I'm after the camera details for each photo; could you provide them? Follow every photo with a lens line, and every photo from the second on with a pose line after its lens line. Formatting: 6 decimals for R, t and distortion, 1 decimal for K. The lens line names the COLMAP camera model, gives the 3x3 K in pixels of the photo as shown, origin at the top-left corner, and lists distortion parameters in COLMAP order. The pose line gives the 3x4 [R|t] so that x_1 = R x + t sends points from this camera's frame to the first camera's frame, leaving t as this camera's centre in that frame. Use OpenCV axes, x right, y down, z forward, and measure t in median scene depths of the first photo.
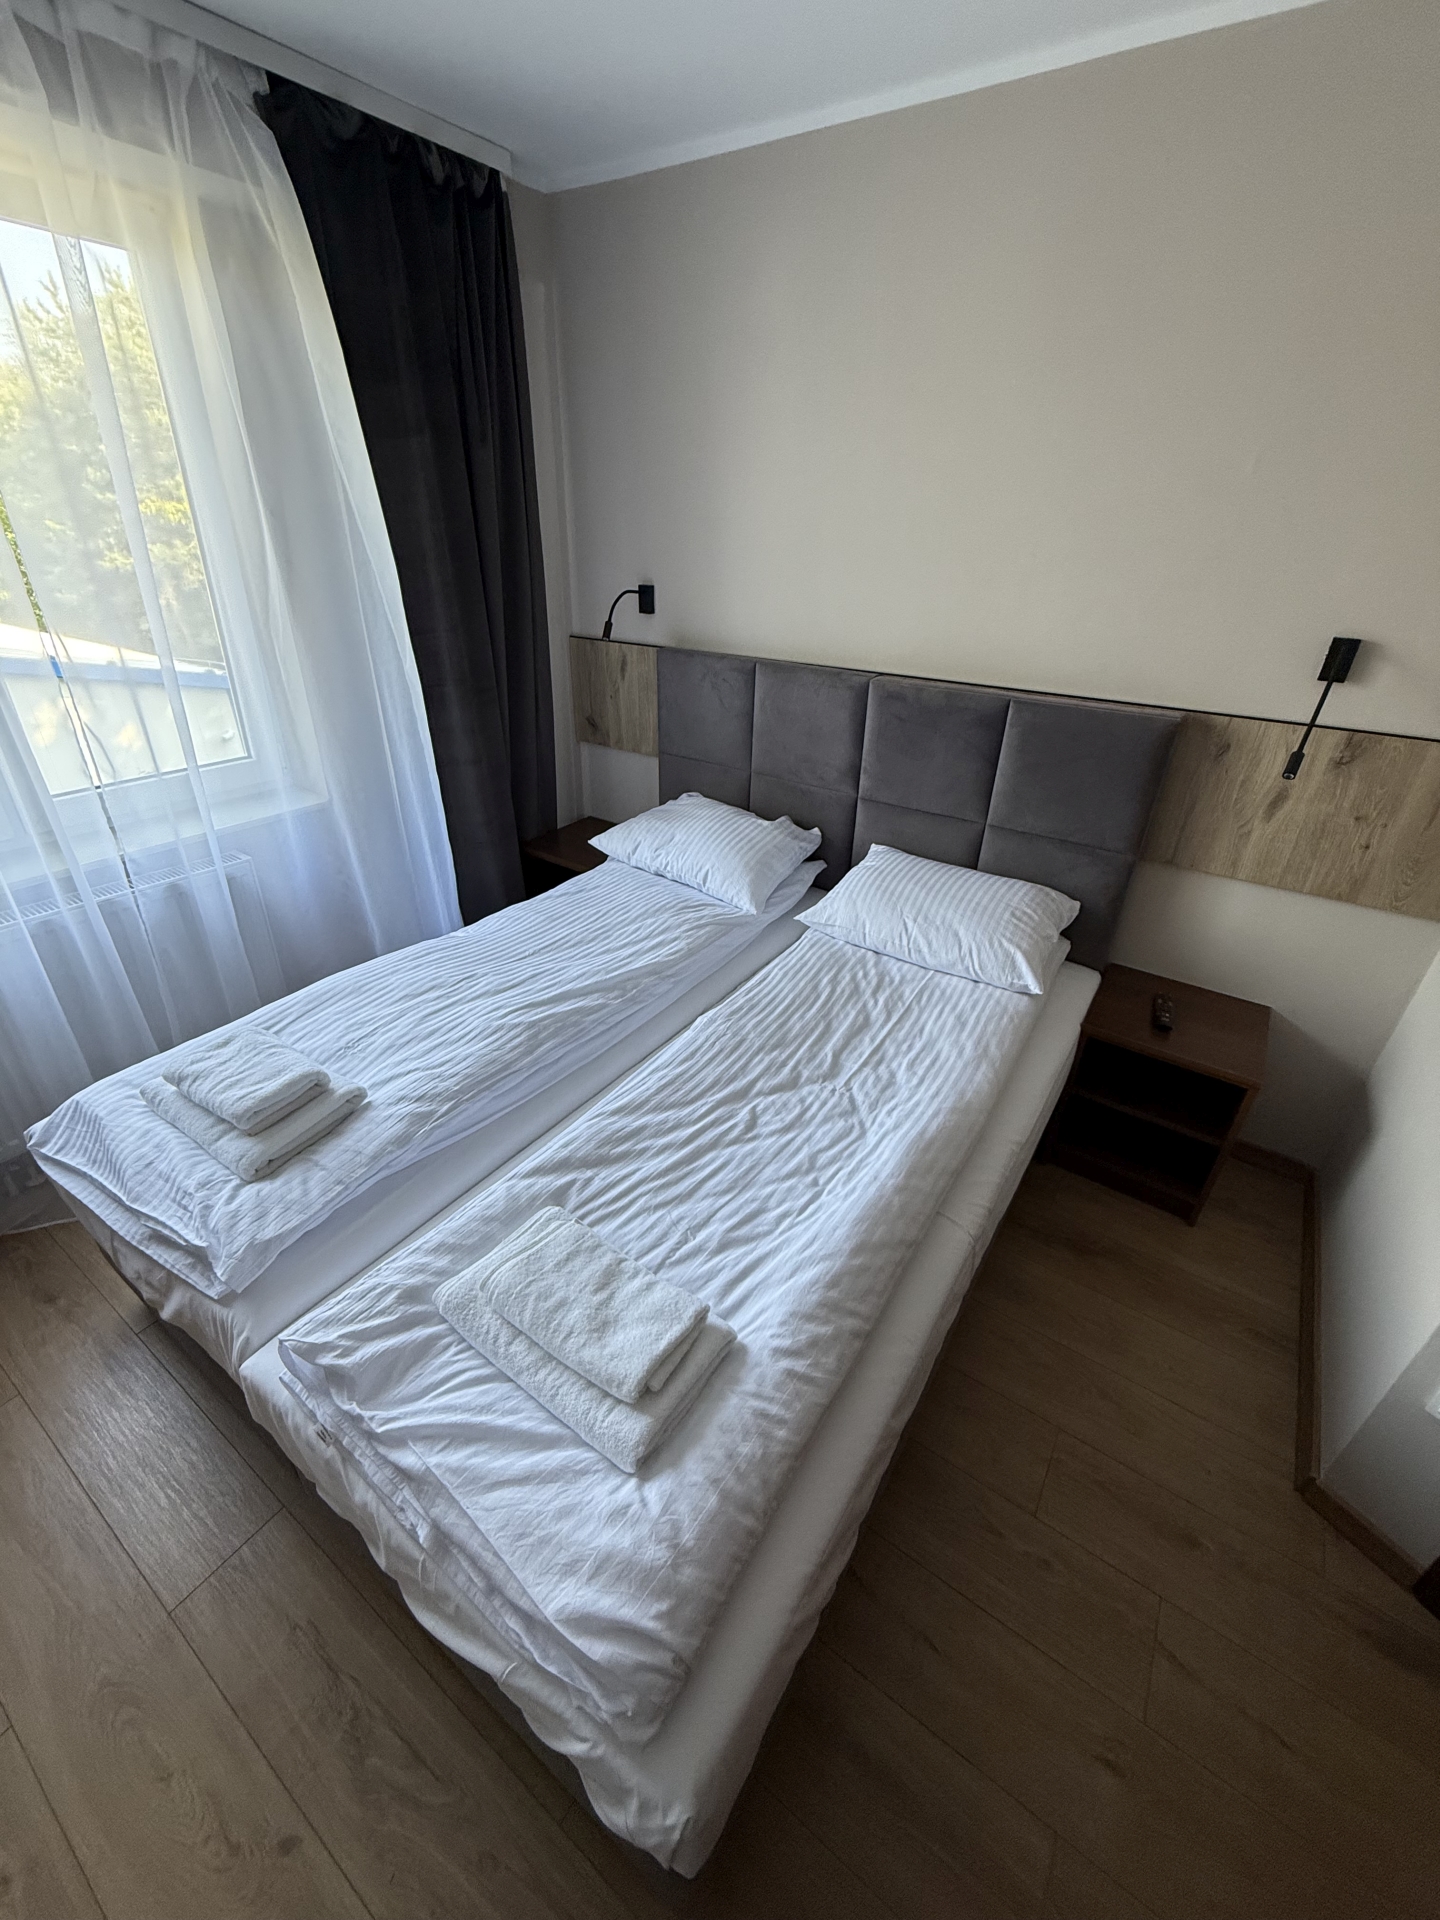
lens RADIAL K [[760.2, 0, 716.4], [0, 760.2, 956.4], [0, 0, 1]] dist [-0.006557, 0.001741]
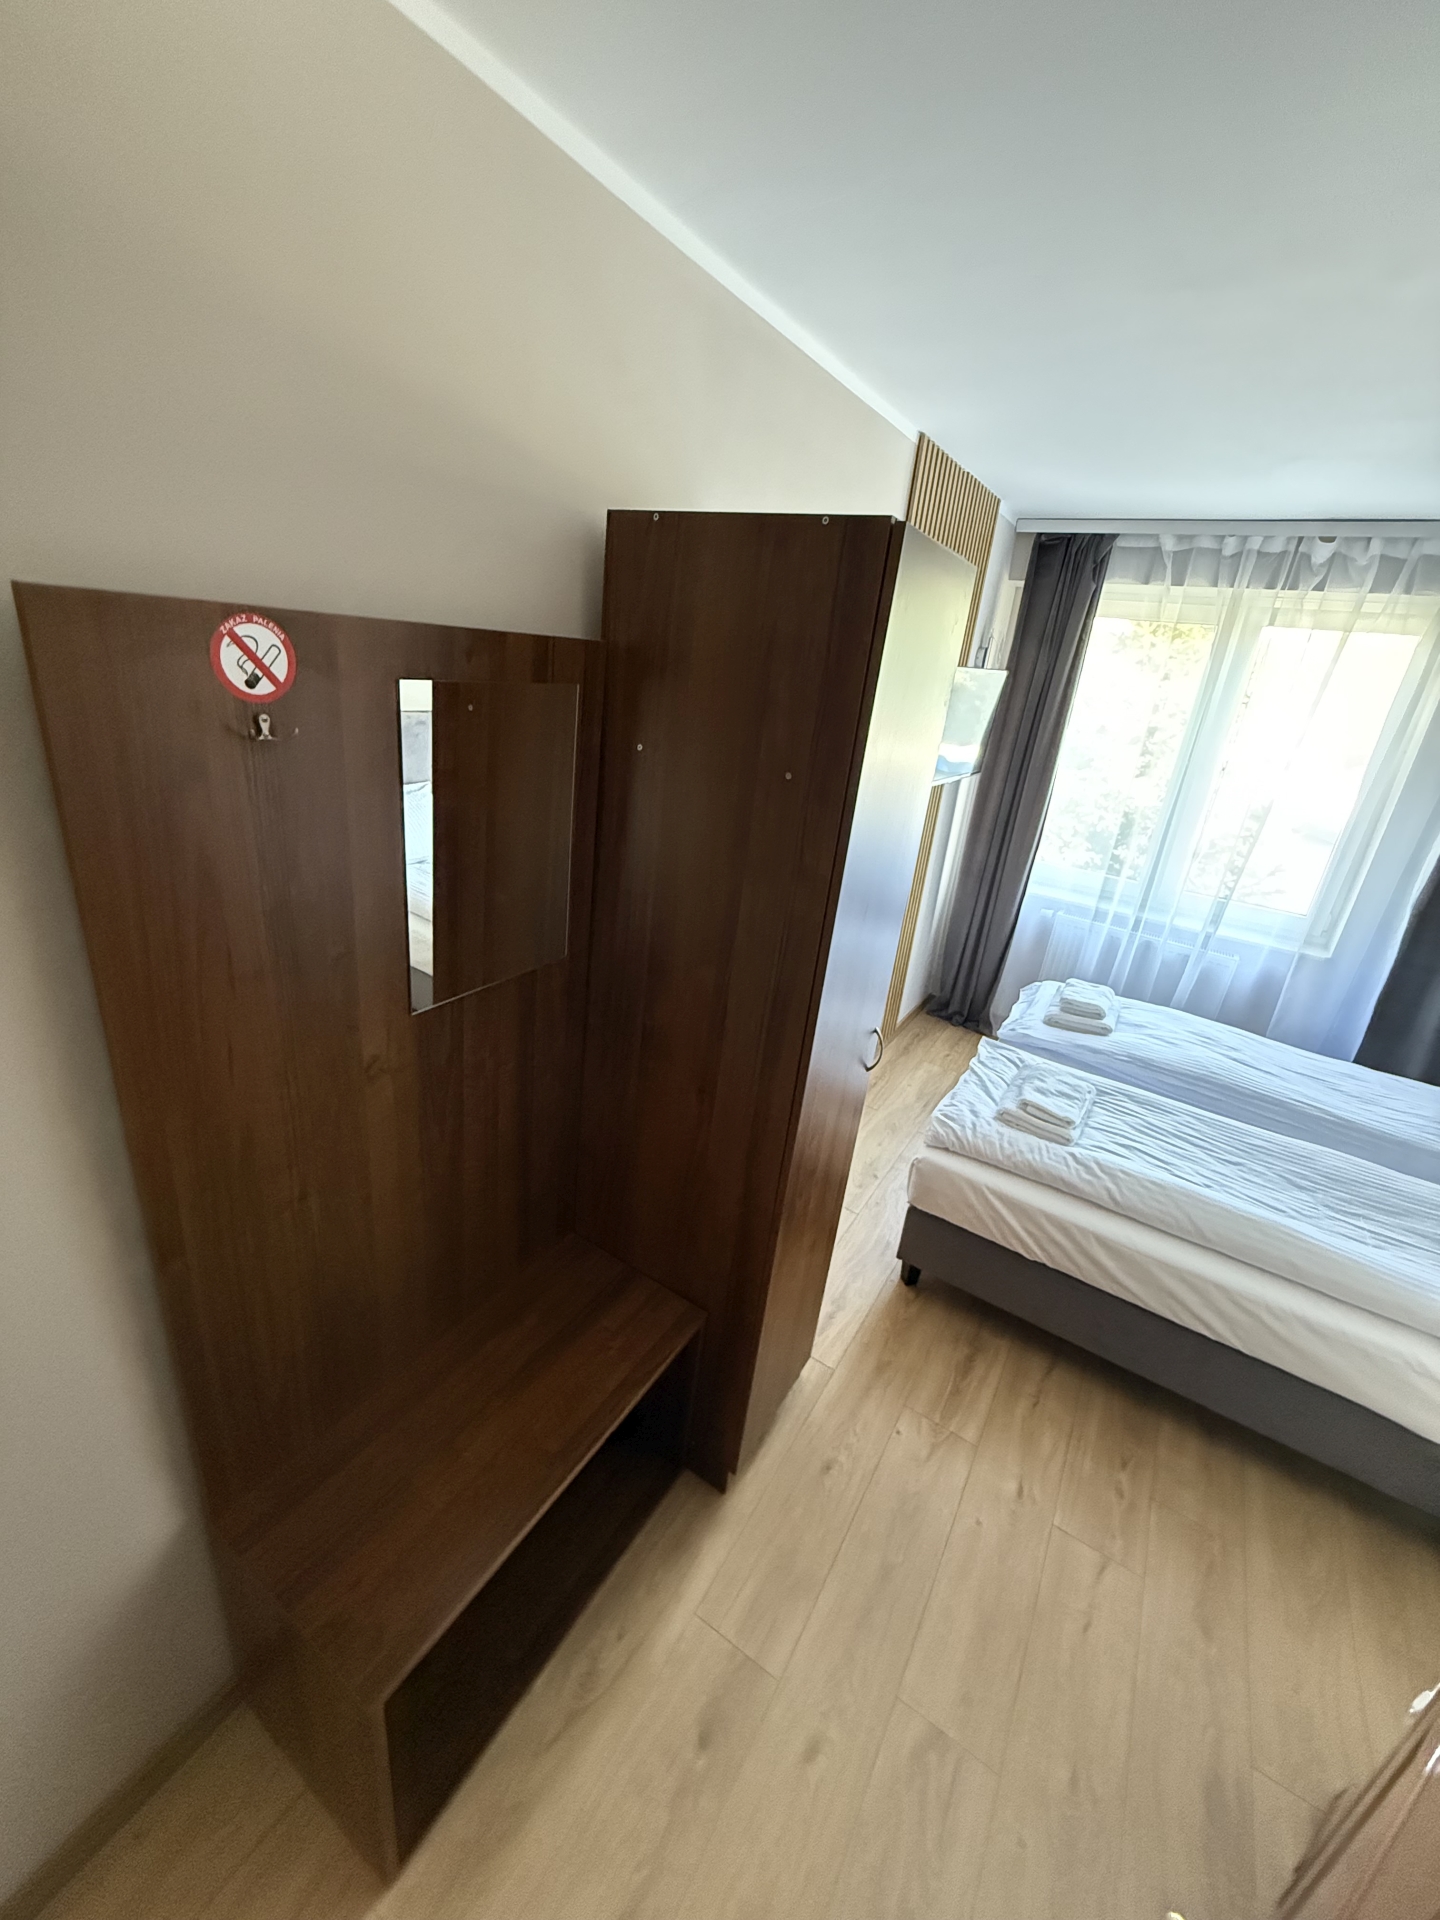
lens RADIAL K [[760.2, 0, 699.1], [0, 760.2, 951.9], [0, 0, 1]] dist [-0.006557, 0.001741]
pose [[0.007343, 0.348122, -0.937420, 0.949368], [-0.569454, 0.772048, 0.282248, 0.055800], [0.821990, 0.531746, 0.203909, -0.272406]]
